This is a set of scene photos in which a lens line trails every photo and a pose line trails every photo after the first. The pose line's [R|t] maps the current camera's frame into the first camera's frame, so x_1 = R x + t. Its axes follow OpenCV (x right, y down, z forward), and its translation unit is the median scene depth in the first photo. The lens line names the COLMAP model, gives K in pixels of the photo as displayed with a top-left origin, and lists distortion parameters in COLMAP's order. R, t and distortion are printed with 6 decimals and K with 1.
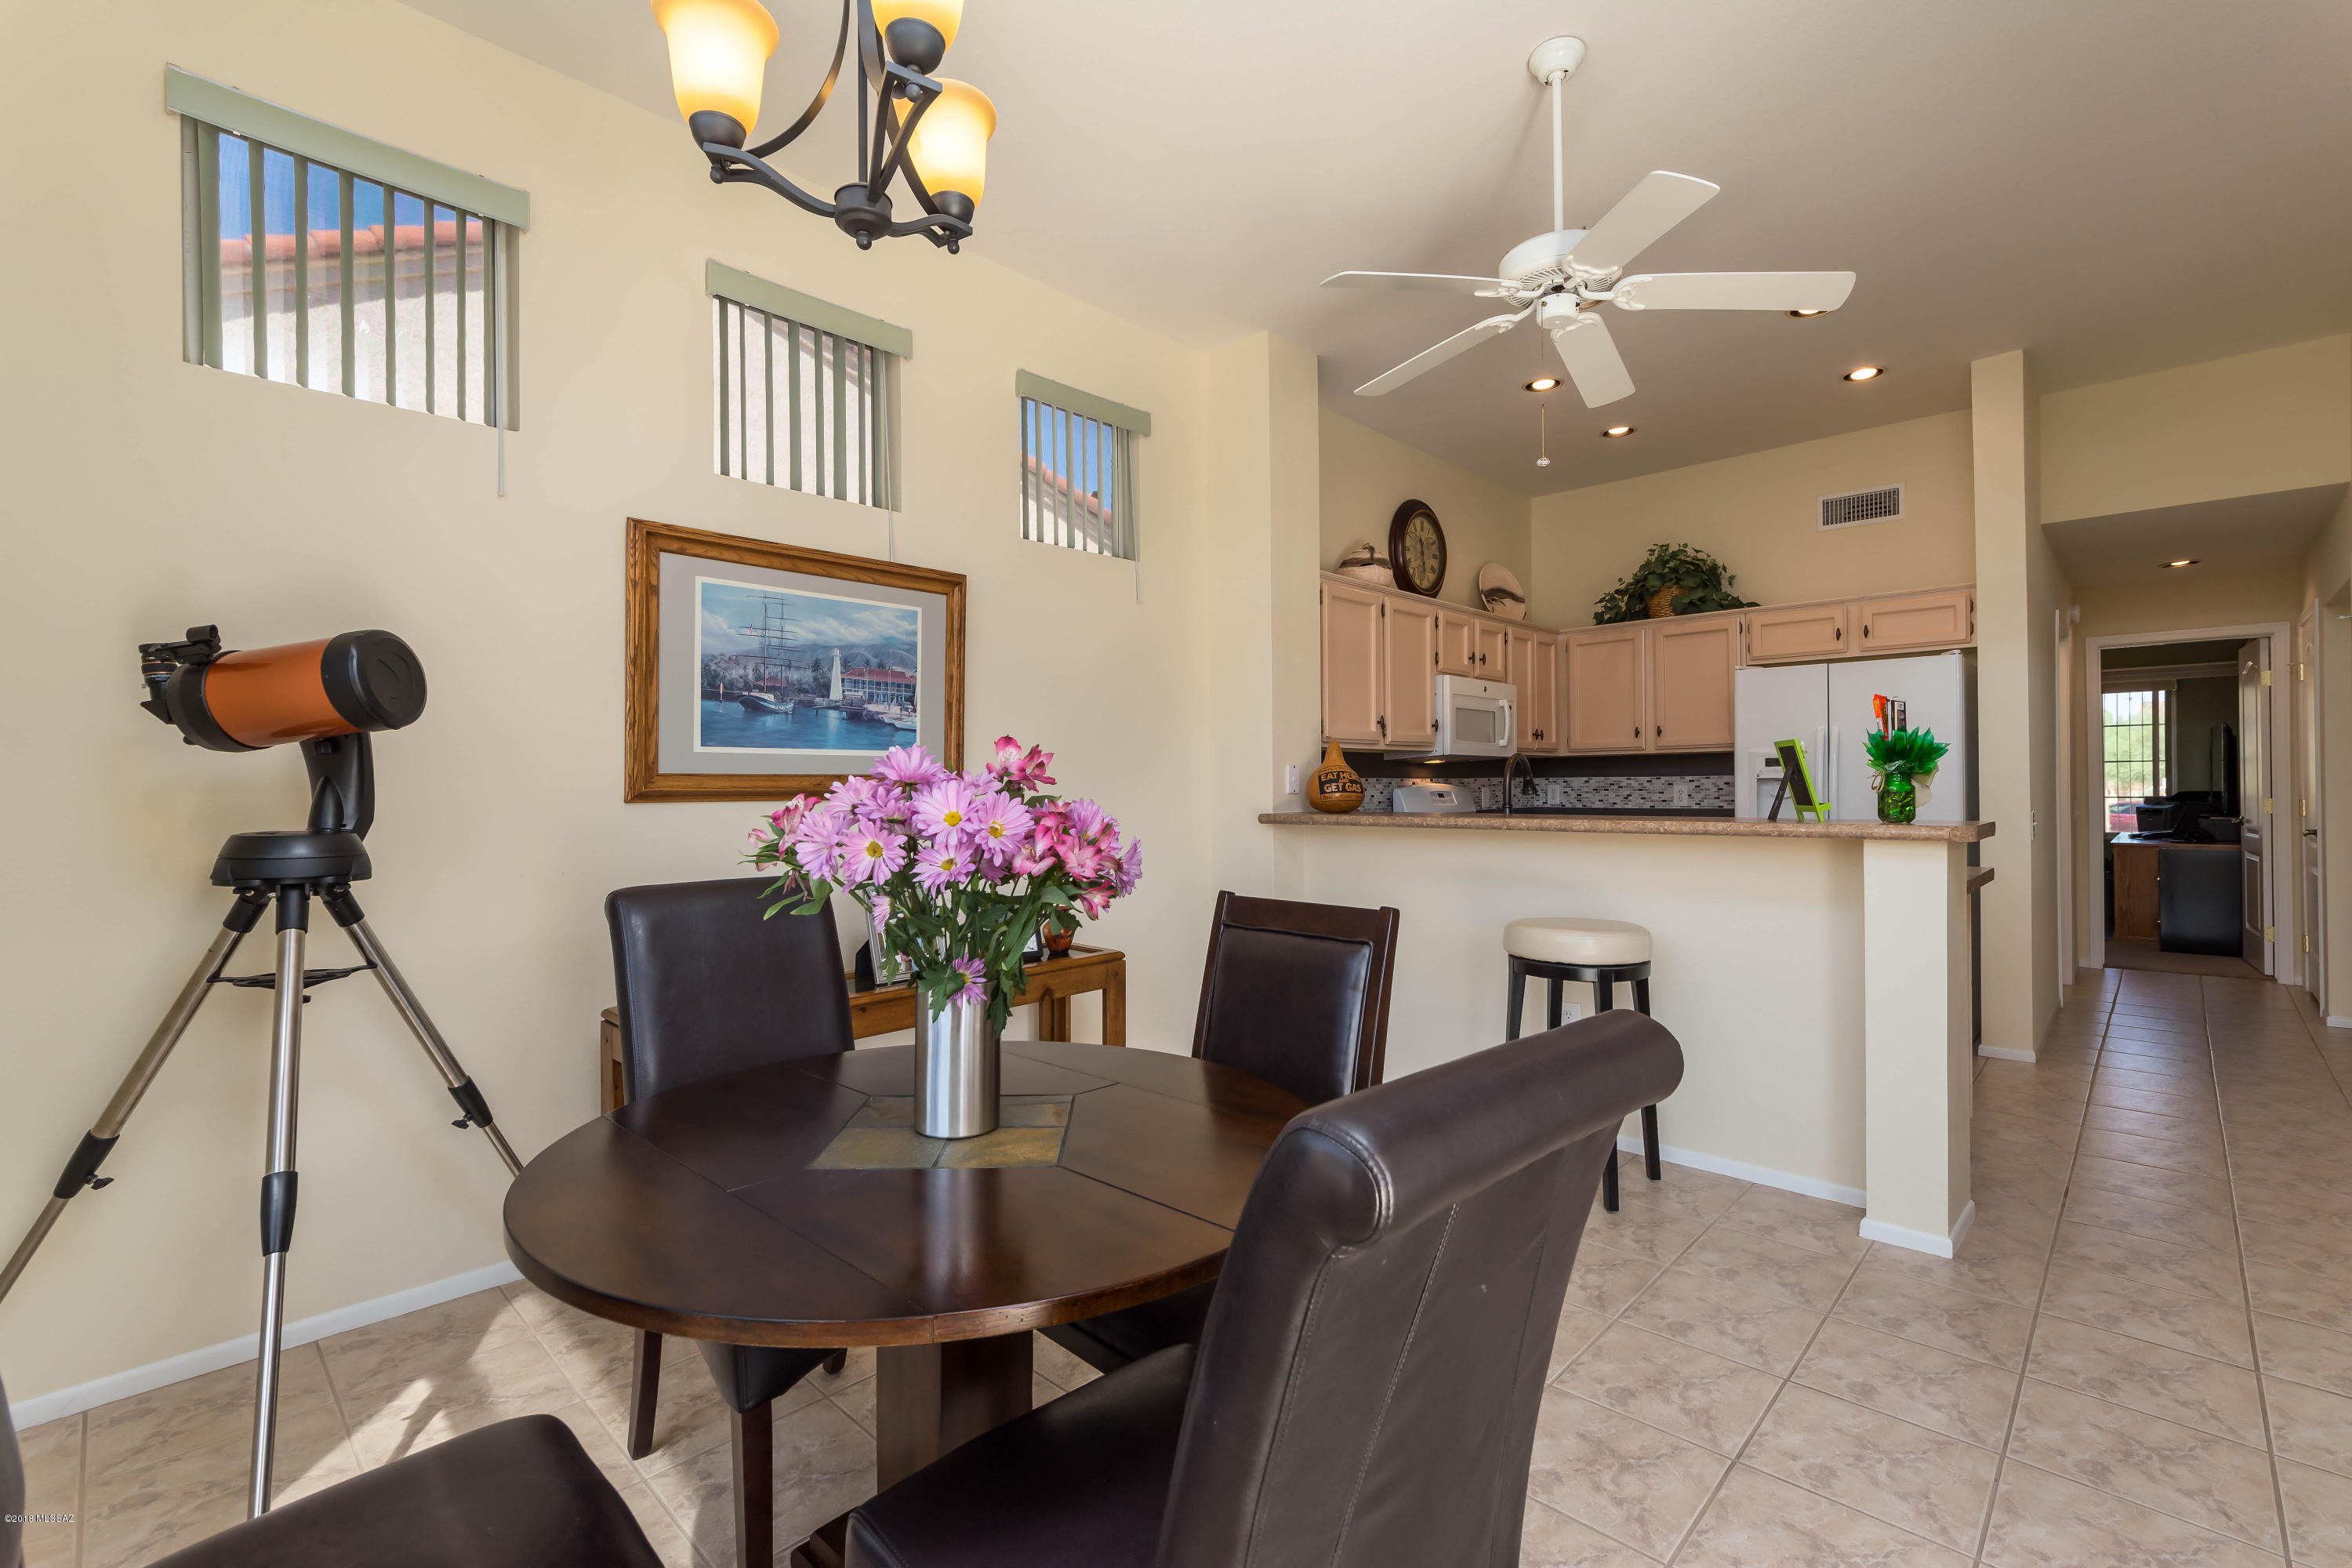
lens RADIAL K [[1021.9, 0, 1172.3], [0, 1021.9, 781.3], [0, 0, 1]] dist [-0.006157, 0.003597]
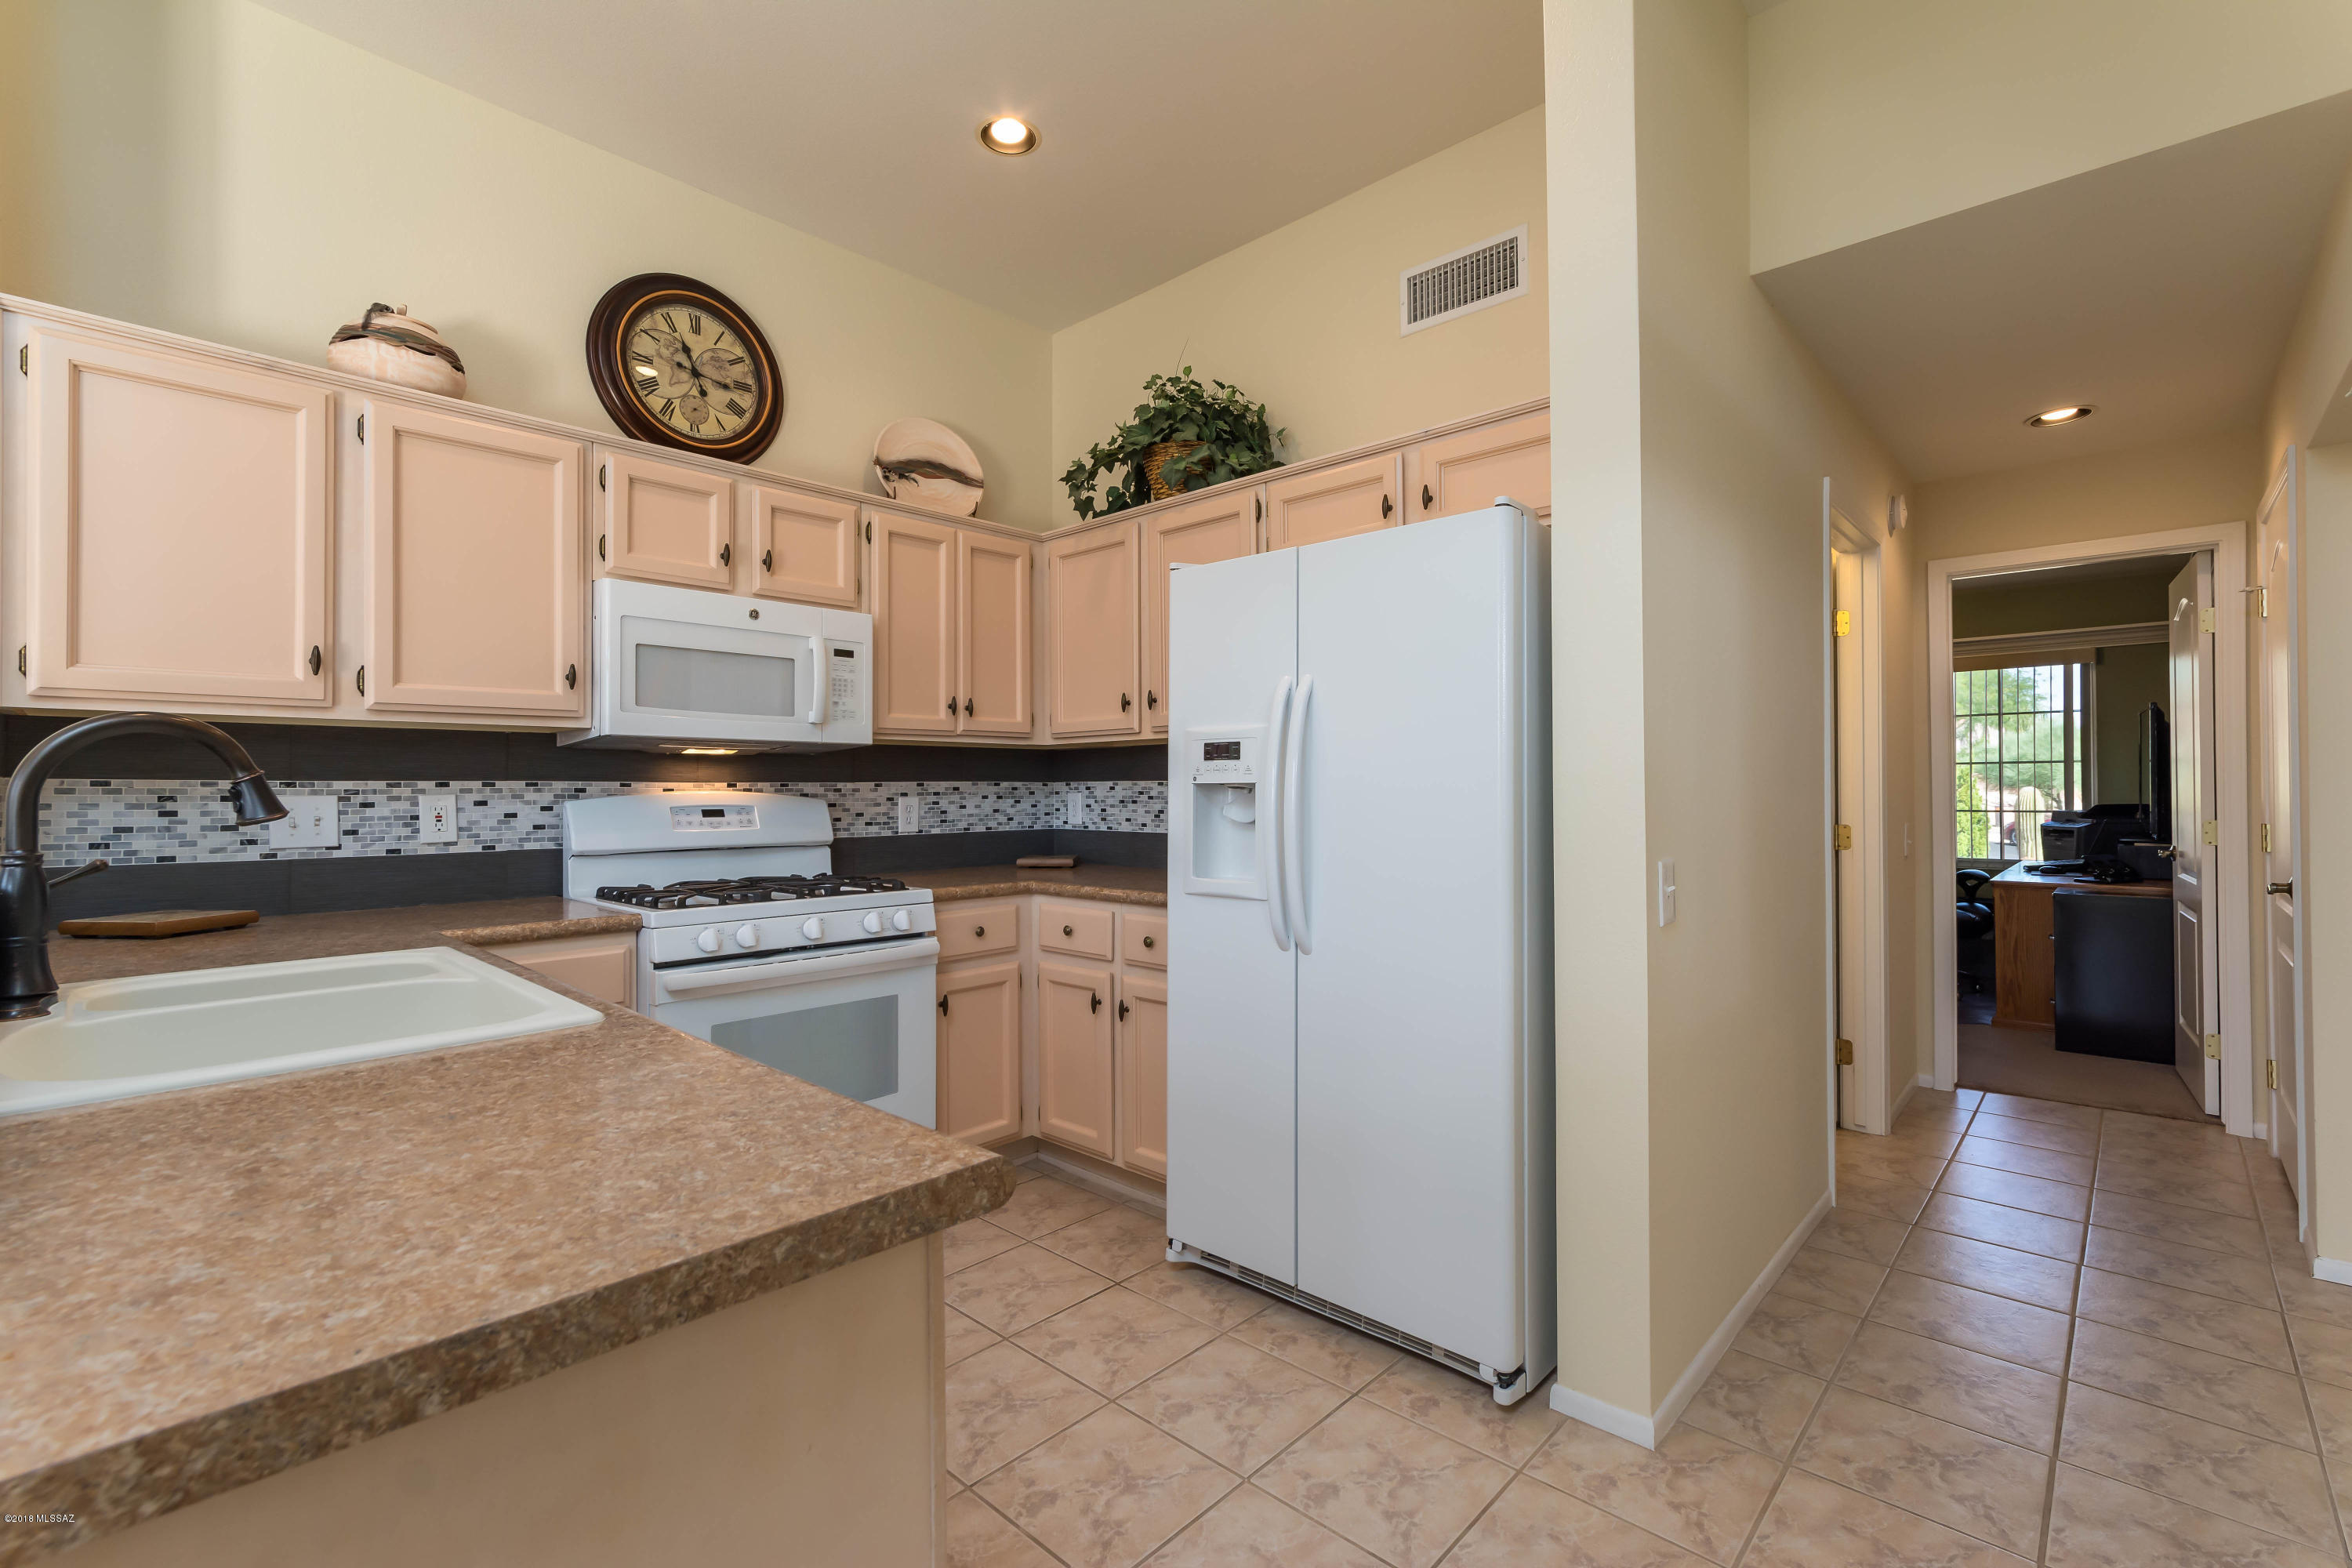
lens RADIAL K [[1021.9, 0, 1176.0], [0, 1021.9, 783.6], [0, 0, 1]] dist [-0.006157, 0.003597]
pose [[0.999856, 0.003104, 0.016698, 0.577661], [-0.003072, 0.999993, -0.001929, -0.002085], [-0.016704, 0.001878, 0.999859, 0.519778]]
